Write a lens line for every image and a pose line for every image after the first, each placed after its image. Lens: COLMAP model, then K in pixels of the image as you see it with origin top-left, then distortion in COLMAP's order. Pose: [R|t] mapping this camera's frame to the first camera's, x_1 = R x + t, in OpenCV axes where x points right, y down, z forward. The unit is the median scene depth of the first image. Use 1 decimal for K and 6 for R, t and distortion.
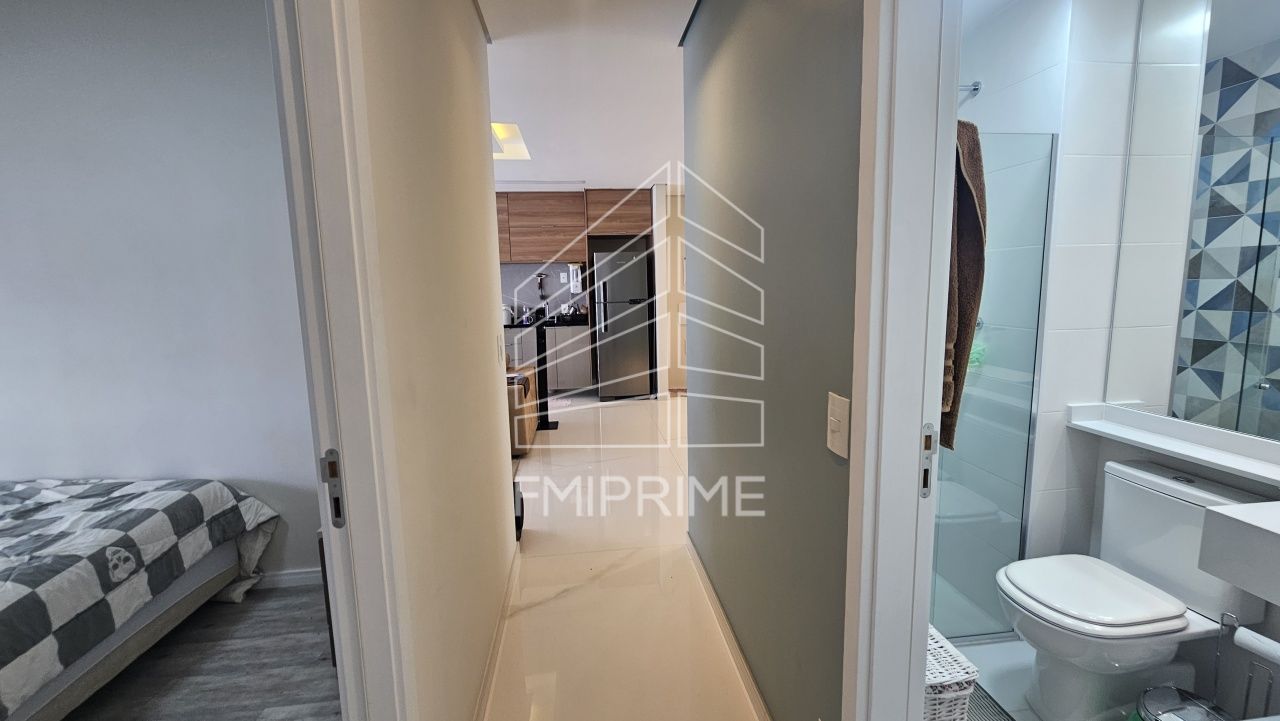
lens RADIAL K [[520.2, 0, 642.6], [0, 520.2, 353.6], [0, 0, 1]] dist [0.001547, -0.000159]
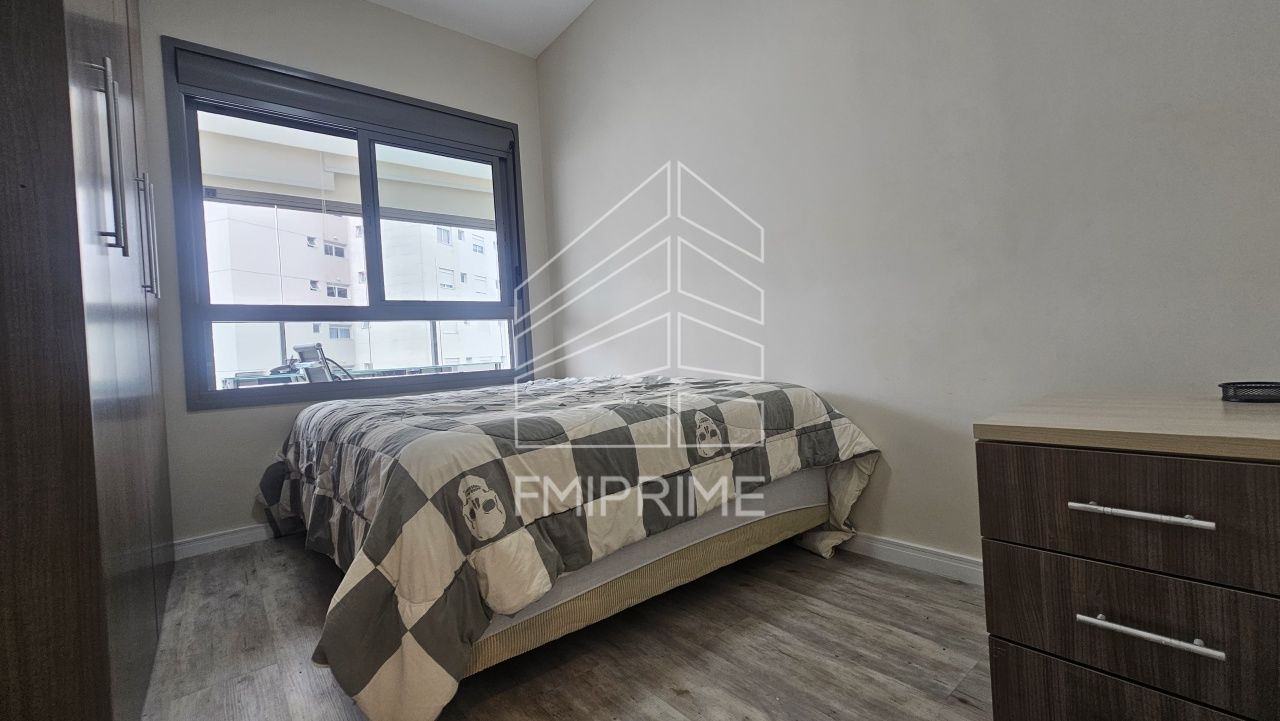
lens RADIAL K [[519.2, 0, 639.9], [0, 519.2, 357.9], [0, 0, 1]] dist [0.001472, 0.000030]
pose [[0.535760, -0.006843, -0.844343, -0.324422], [-0.061285, 0.997015, -0.046968, 0.272833], [0.842143, 0.076909, 0.533741, 0.401531]]
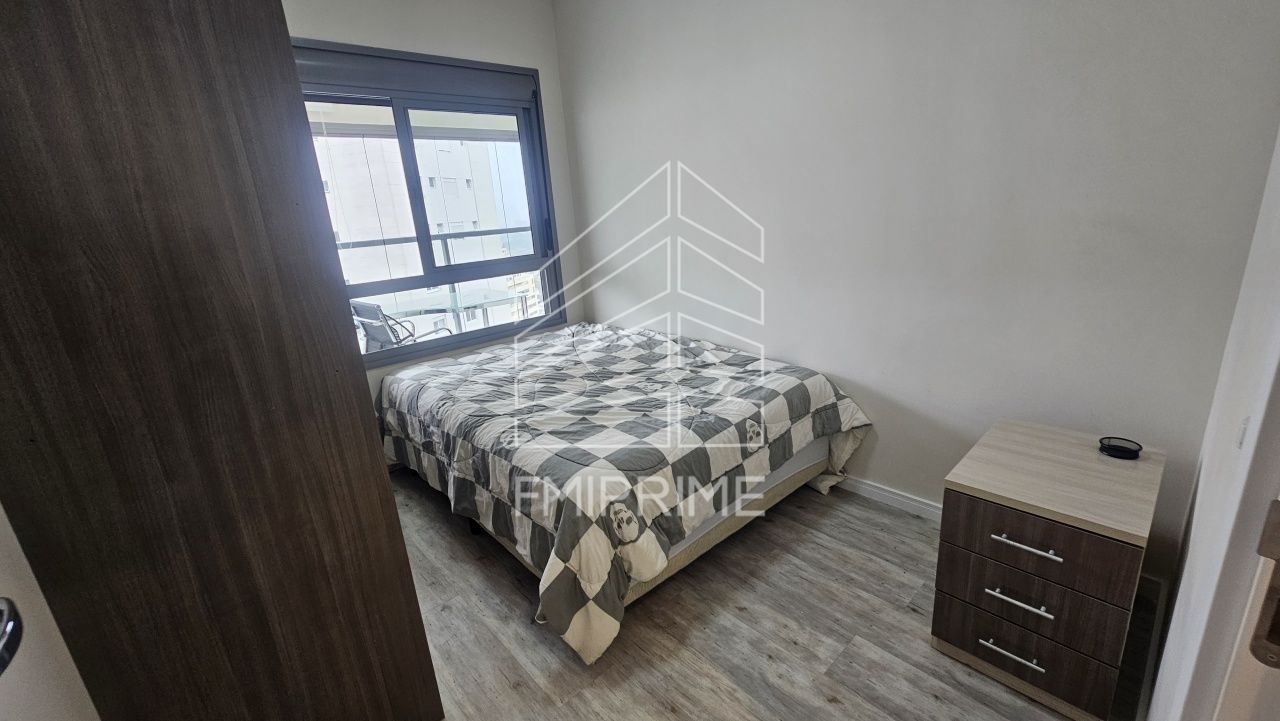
lens RADIAL K [[520.2, 0, 642.6], [0, 520.2, 353.6], [0, 0, 1]] dist [0.001547, -0.000159]
pose [[0.581957, 0.202036, -0.787723, -0.264586], [-0.049222, 0.975623, 0.213864, 0.011829], [0.811729, -0.085686, 0.577715, 0.166370]]
